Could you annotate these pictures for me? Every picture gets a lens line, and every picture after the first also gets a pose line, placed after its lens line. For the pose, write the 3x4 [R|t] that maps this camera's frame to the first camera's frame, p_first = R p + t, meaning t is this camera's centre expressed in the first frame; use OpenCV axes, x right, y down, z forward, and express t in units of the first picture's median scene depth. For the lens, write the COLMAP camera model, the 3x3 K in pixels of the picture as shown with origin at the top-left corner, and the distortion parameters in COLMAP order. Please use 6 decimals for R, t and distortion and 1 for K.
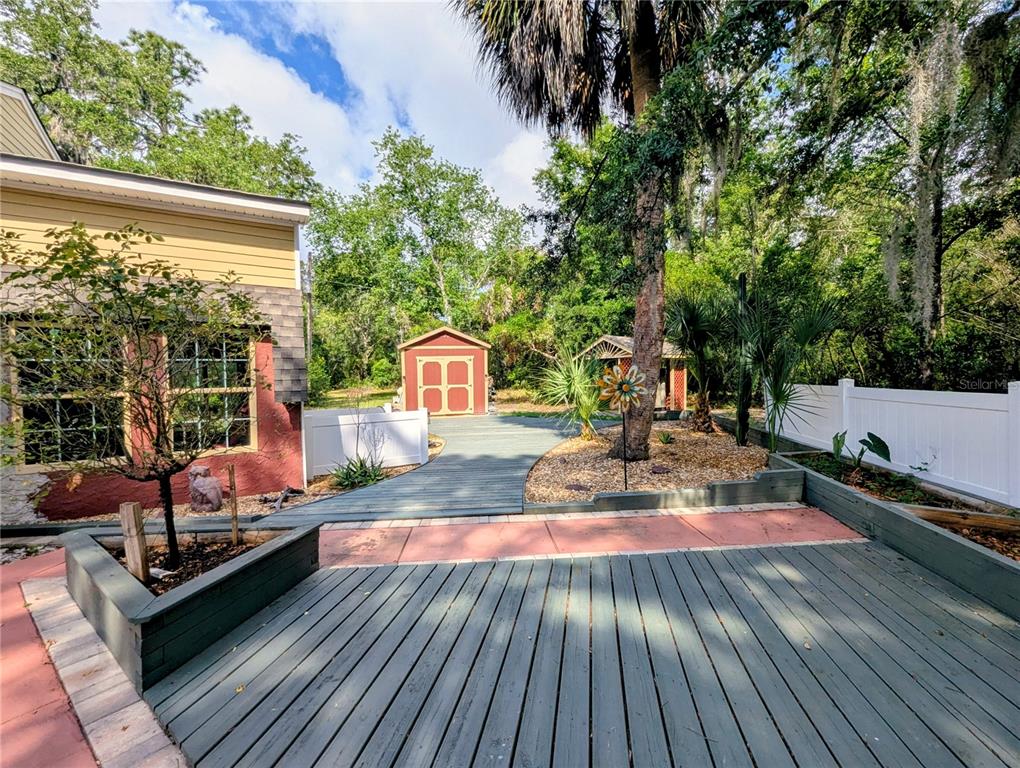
lens RADIAL K [[421.2, 0, 511.8], [0, 421.2, 385.9], [0, 0, 1]] dist [0.004076, -0.003827]
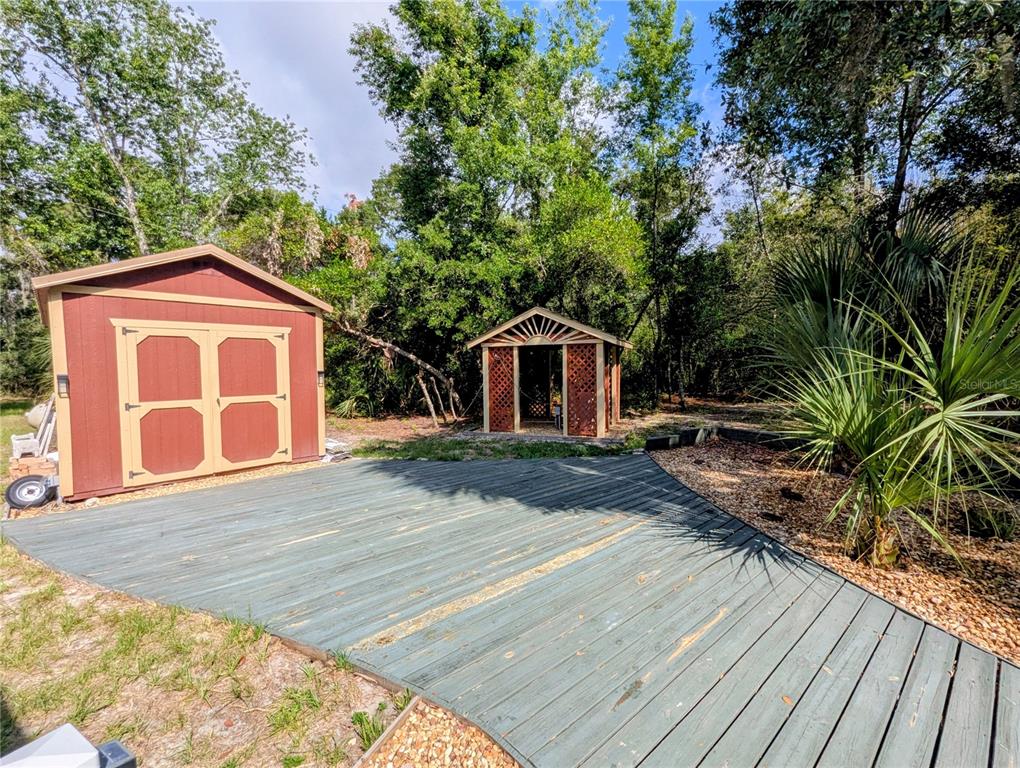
lens RADIAL K [[421.2, 0, 511.8], [0, 421.2, 385.9], [0, 0, 1]] dist [0.004076, -0.003827]
pose [[0.818063, -0.019674, 0.574792, -0.154188], [0.013012, 0.999792, 0.015701, -0.015690], [-0.574981, -0.005366, 0.818149, 0.519003]]
